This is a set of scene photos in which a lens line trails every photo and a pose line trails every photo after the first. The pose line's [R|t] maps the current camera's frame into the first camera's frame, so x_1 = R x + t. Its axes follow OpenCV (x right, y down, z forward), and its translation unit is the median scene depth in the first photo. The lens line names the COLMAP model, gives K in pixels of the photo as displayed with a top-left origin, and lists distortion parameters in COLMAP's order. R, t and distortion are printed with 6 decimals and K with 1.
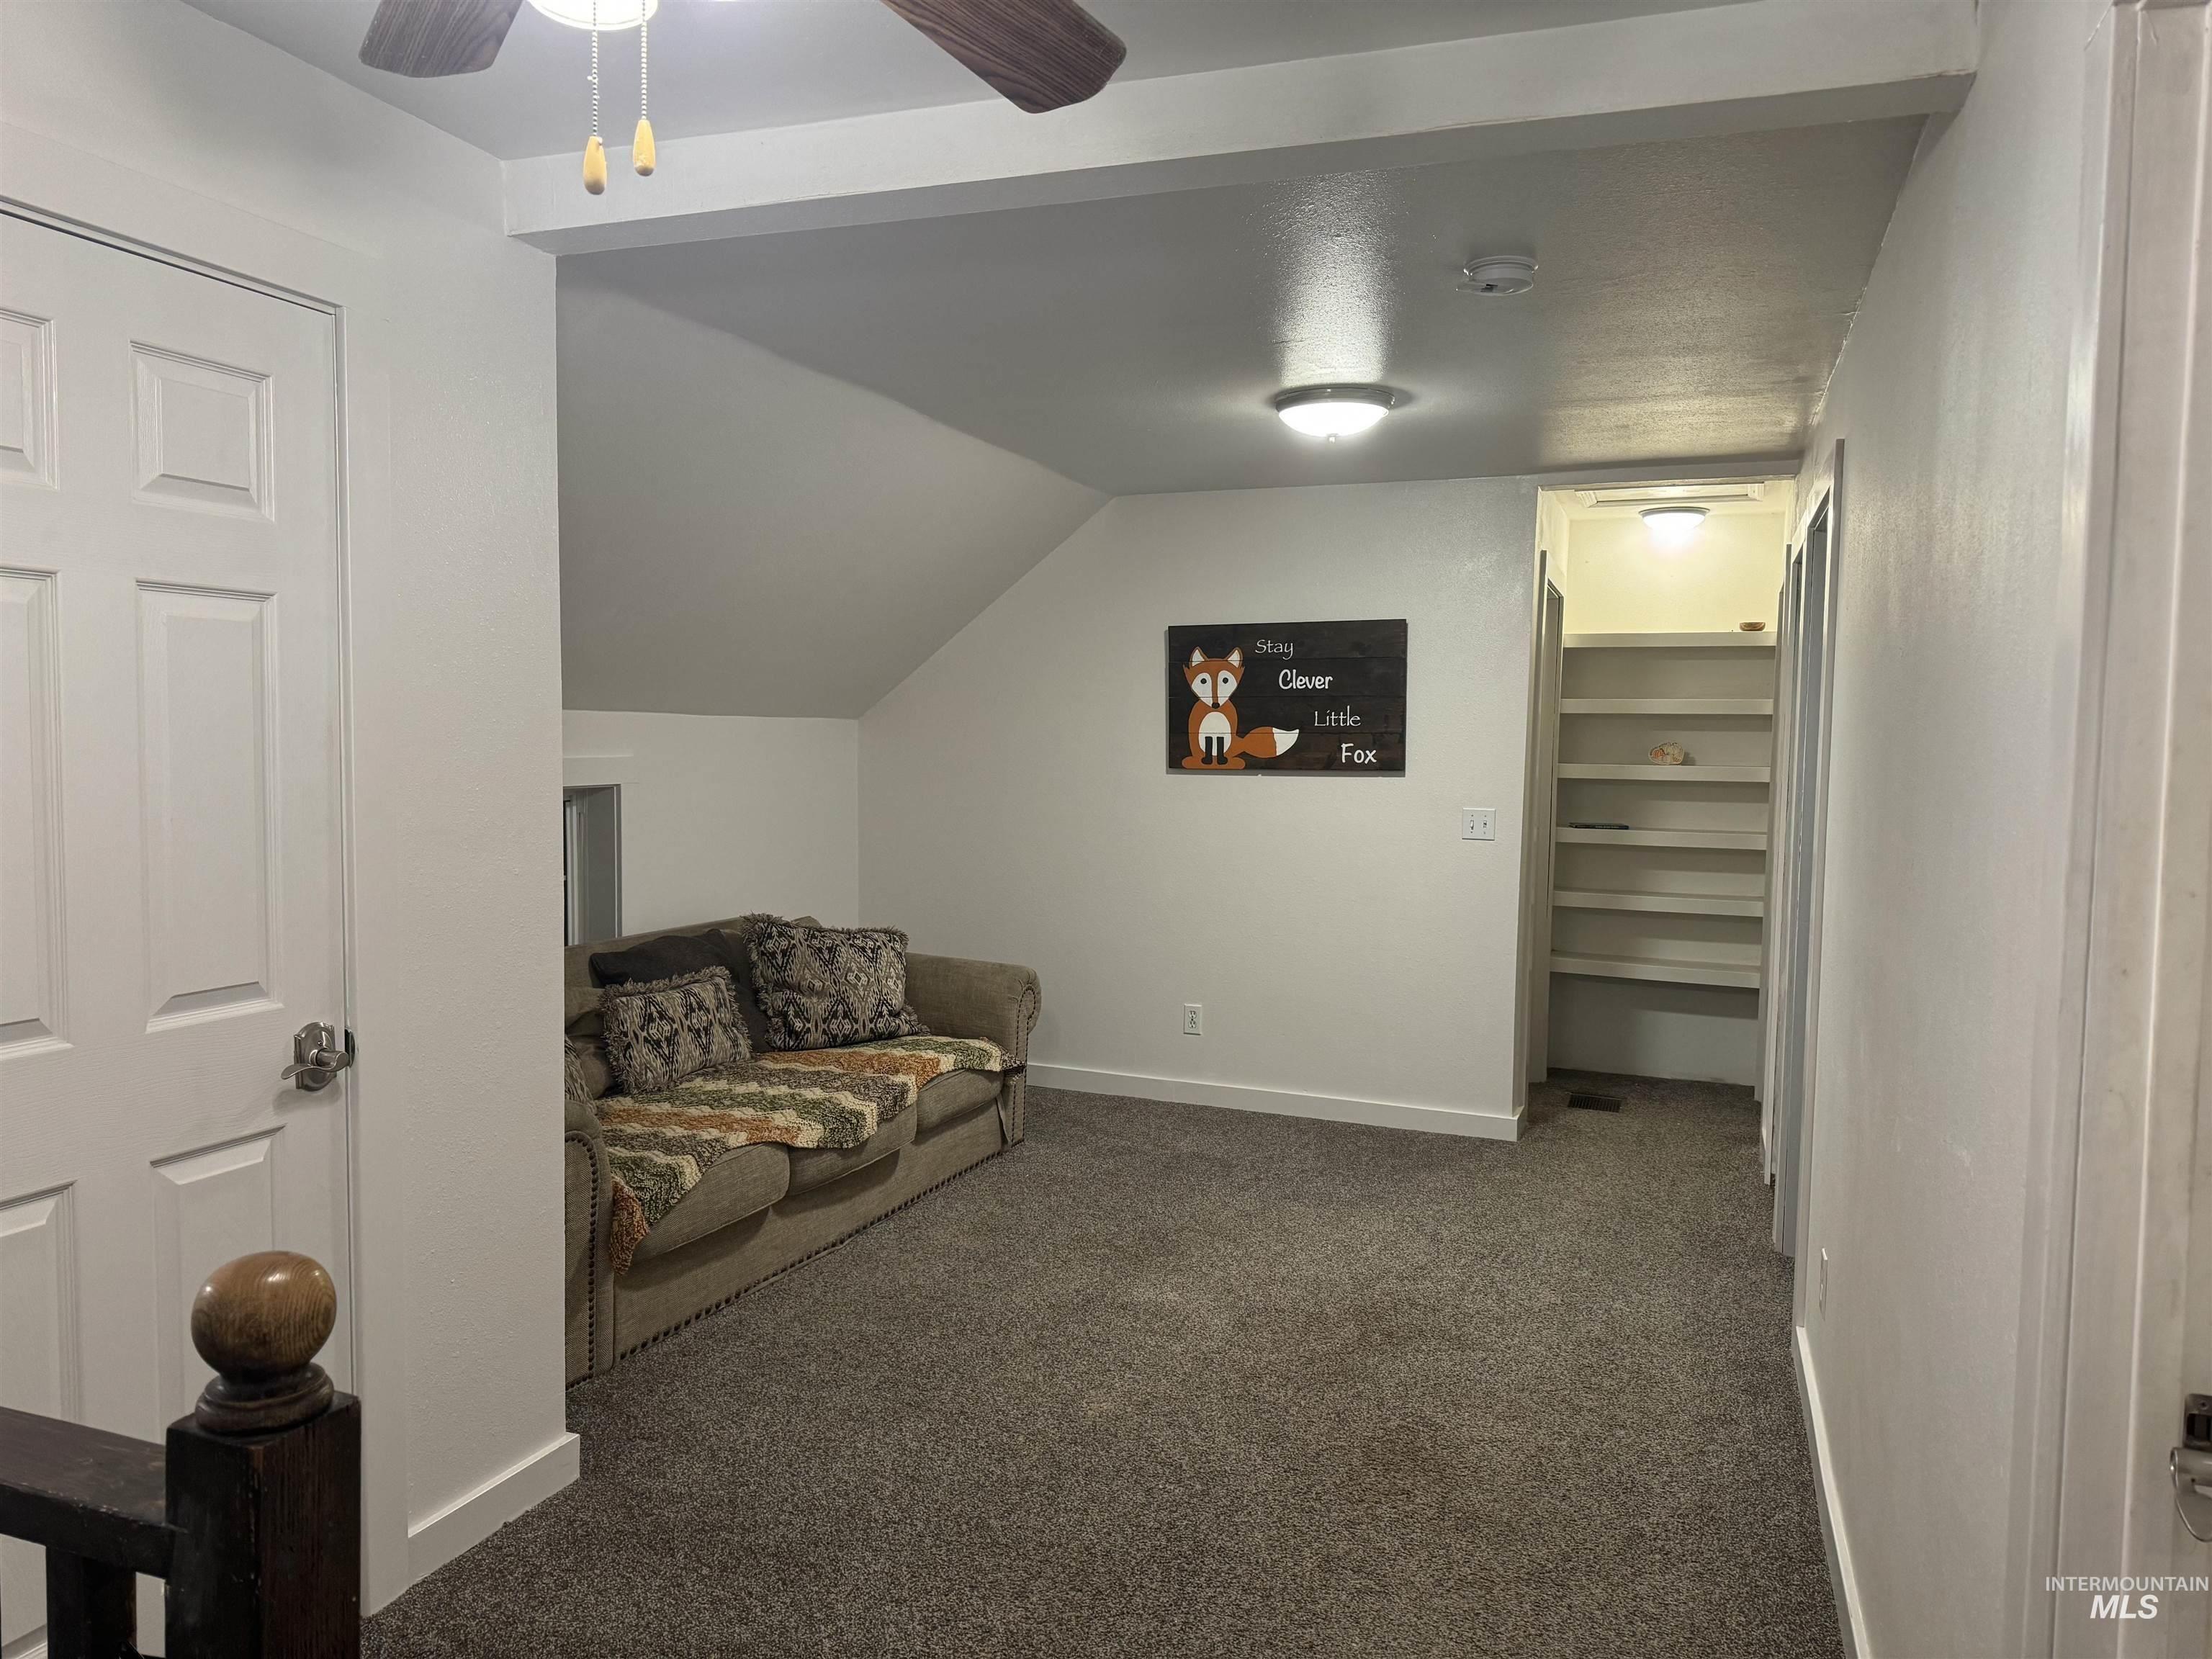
lens RADIAL K [[1583.0, 0, 1101.8], [0, 1583.0, 822.7], [0, 0, 1]] dist [0.109219, -0.089735]
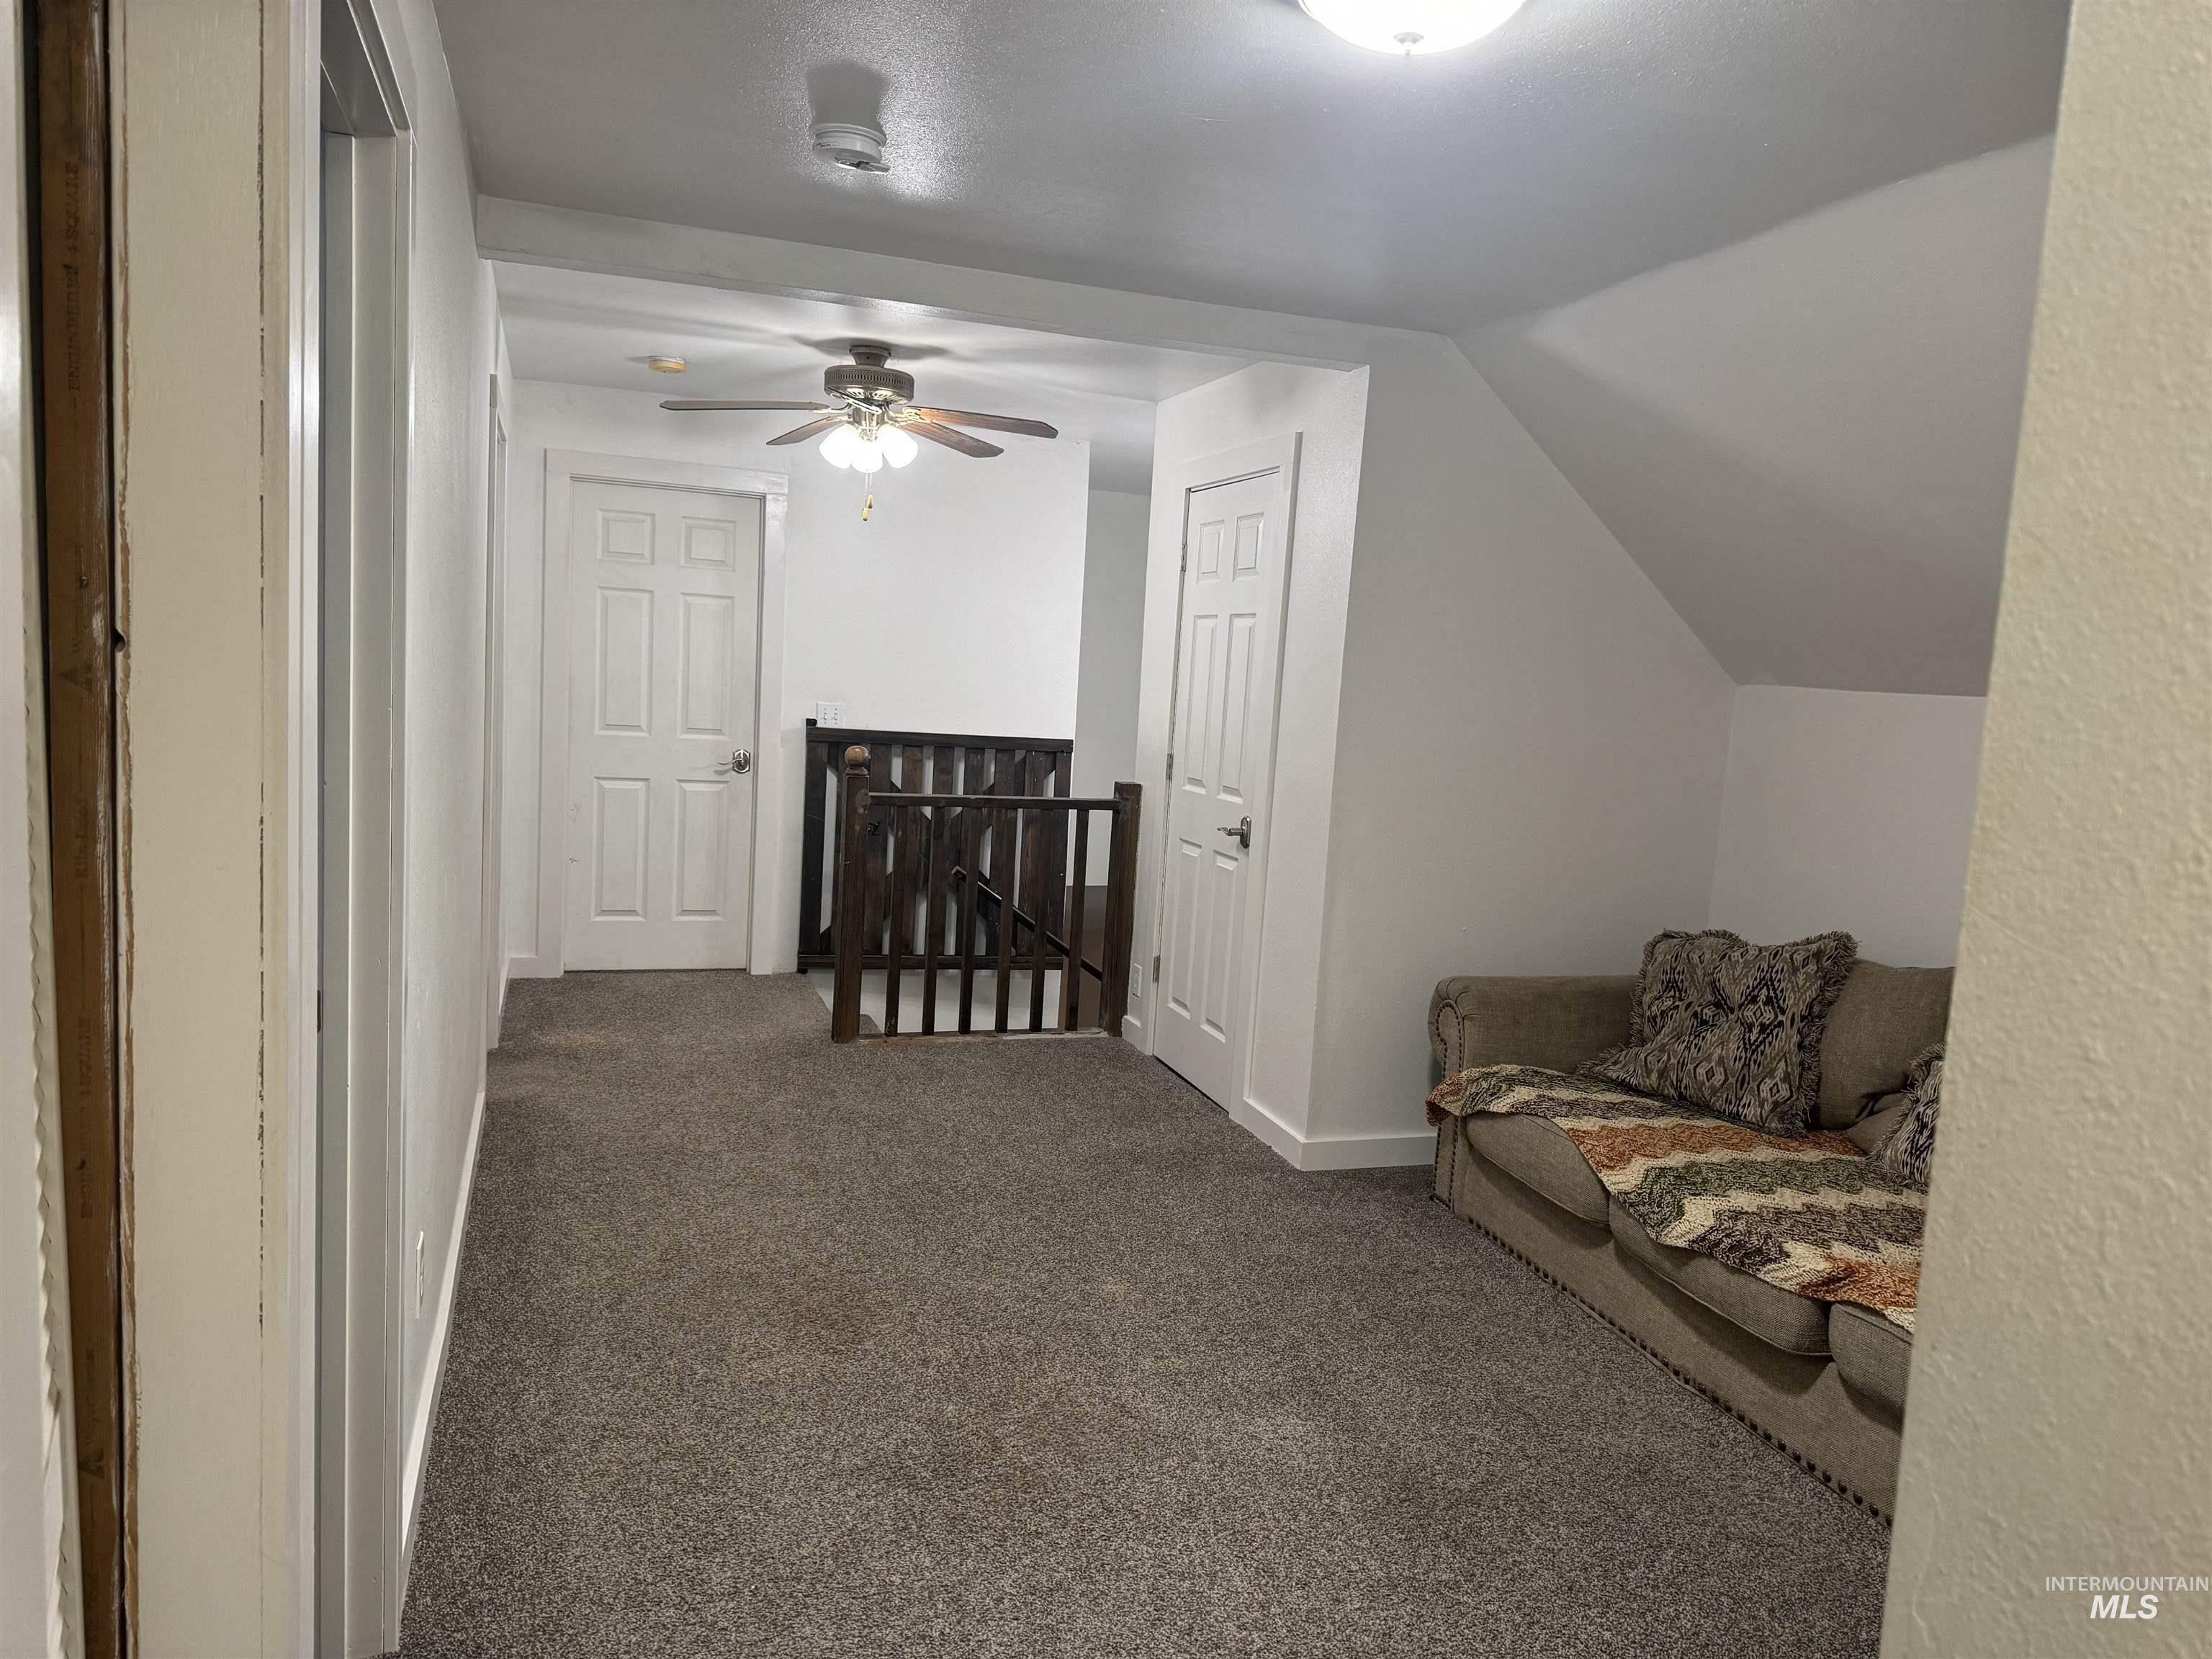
lens RADIAL K [[1579.3, 0, 1104.2], [0, 1579.3, 833.3], [0, 0, 1]] dist [0.100942, -0.097745]
pose [[-0.771596, 0.012575, -0.635989, 0.562782], [-0.104128, 0.983822, 0.145782, -0.077803], [0.627533, 0.178709, -0.757803, 1.448804]]
